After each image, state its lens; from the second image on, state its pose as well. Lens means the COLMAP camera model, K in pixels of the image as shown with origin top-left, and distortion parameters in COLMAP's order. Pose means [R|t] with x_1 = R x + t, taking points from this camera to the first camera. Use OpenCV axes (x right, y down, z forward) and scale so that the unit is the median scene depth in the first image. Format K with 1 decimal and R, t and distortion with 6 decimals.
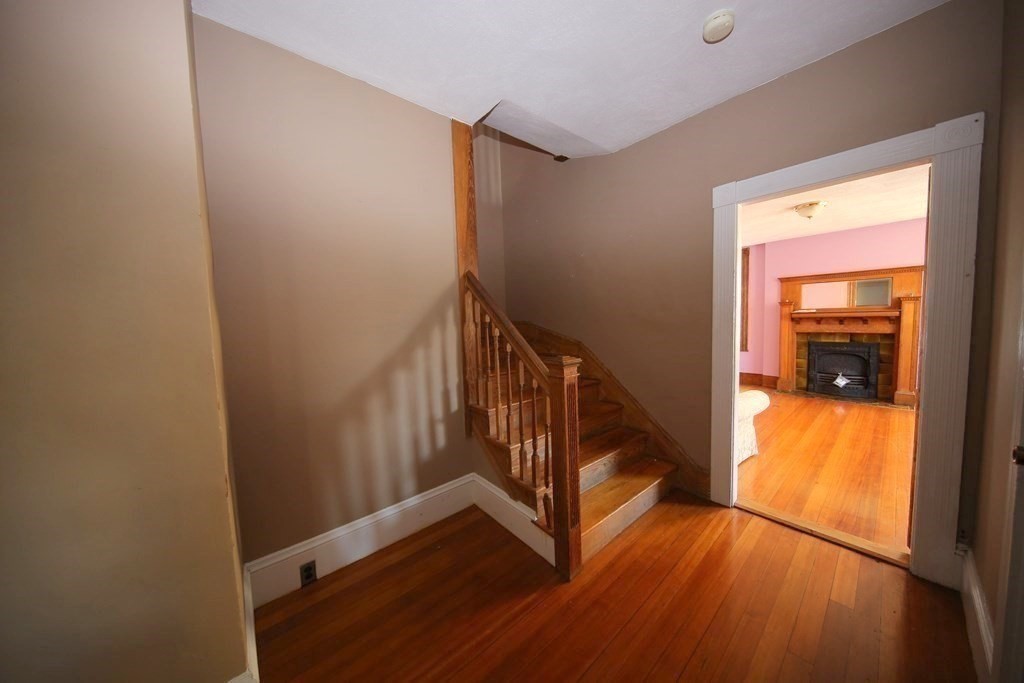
lens RADIAL K [[325.7, 0, 515.6], [0, 325.7, 339.2], [0, 0, 1]] dist [-0.000834, -0.000067]
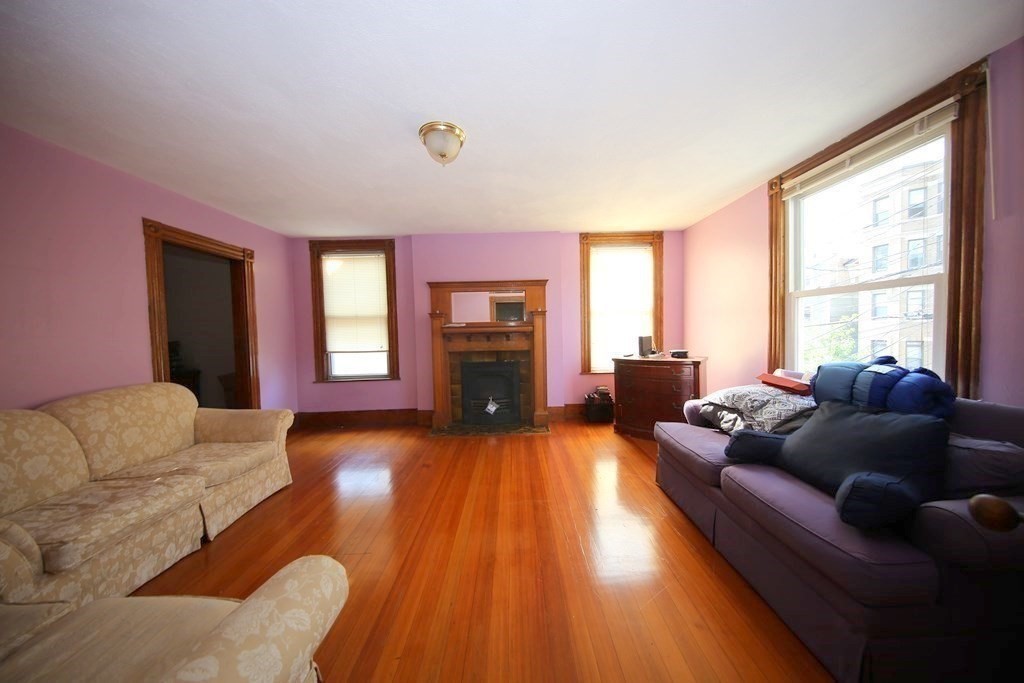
lens RADIAL K [[325.7, 0, 515.6], [0, 325.7, 339.2], [0, 0, 1]] dist [-0.000834, -0.000067]
pose [[0.640763, -0.004917, 0.767723, 0.364249], [0.054741, 0.997727, -0.039299, -0.012242], [-0.765785, 0.067207, 0.639575, 0.372138]]
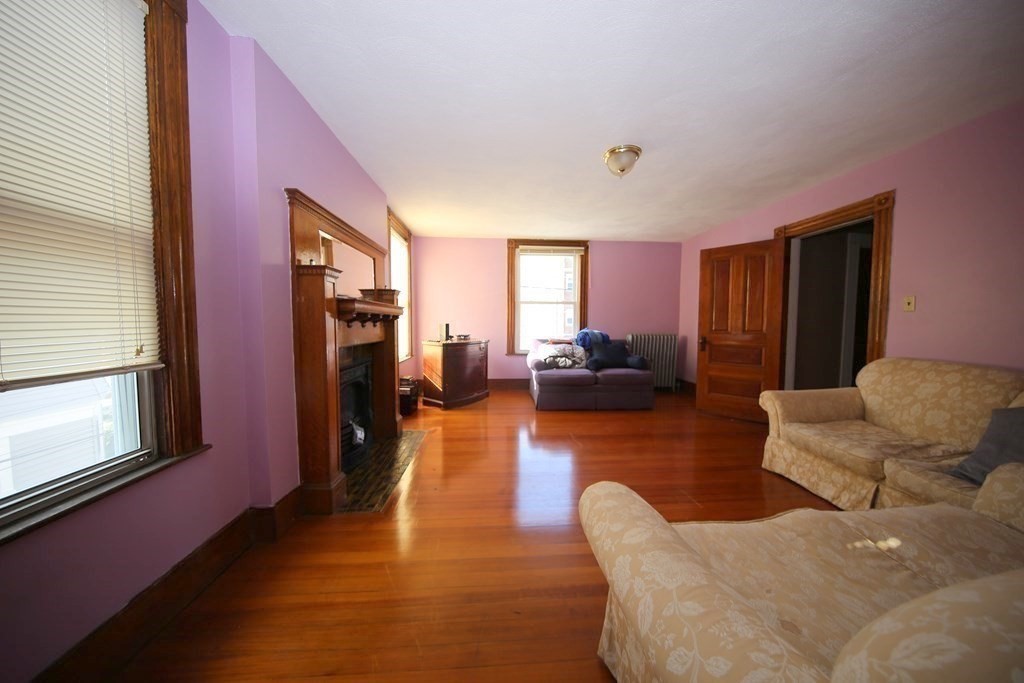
lens RADIAL K [[325.7, 0, 515.6], [0, 325.7, 339.2], [0, 0, 1]] dist [-0.000834, -0.000067]
pose [[-0.813160, 0.002093, 0.582036, 0.455578], [0.067608, 0.993564, 0.090882, -0.056564], [-0.578100, 0.113251, -0.808069, 1.207250]]
